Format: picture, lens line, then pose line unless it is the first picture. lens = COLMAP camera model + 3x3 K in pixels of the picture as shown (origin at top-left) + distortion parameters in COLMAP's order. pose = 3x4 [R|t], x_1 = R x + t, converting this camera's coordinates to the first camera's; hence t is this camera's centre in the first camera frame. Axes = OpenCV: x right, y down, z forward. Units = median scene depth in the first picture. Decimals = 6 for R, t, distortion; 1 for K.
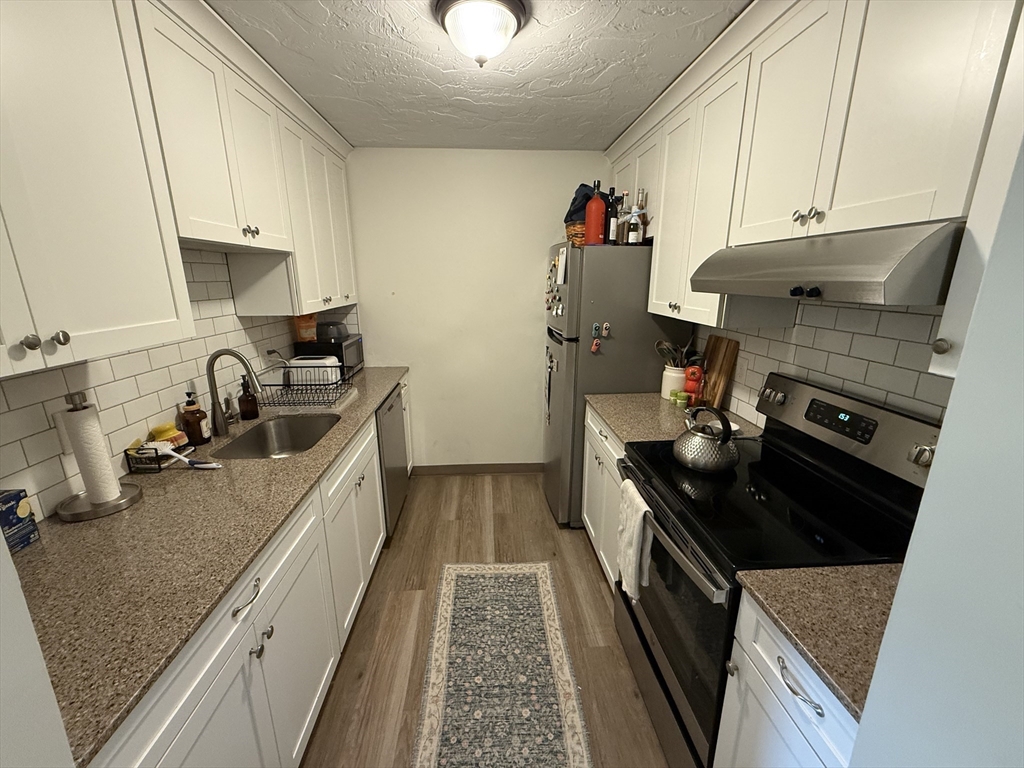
lens RADIAL K [[406.5, 0, 512.0], [0, 406.5, 384.0], [0, 0, 1]] dist [-0.001443, -0.000219]
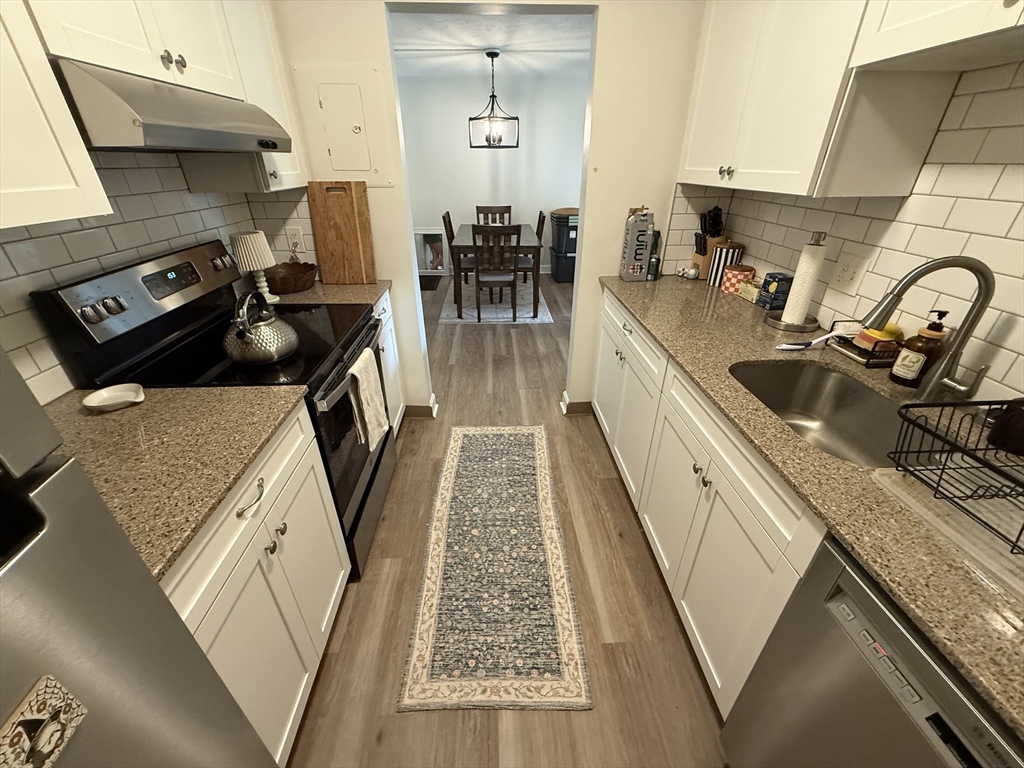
lens RADIAL K [[406.5, 0, 512.0], [0, 406.5, 384.0], [0, 0, 1]] dist [-0.001443, -0.000219]
pose [[-0.999816, -0.007388, 0.017691, -0.085568], [0.006839, 0.724604, 0.689131, -0.319779], [-0.017910, 0.689126, -0.724420, 1.398242]]
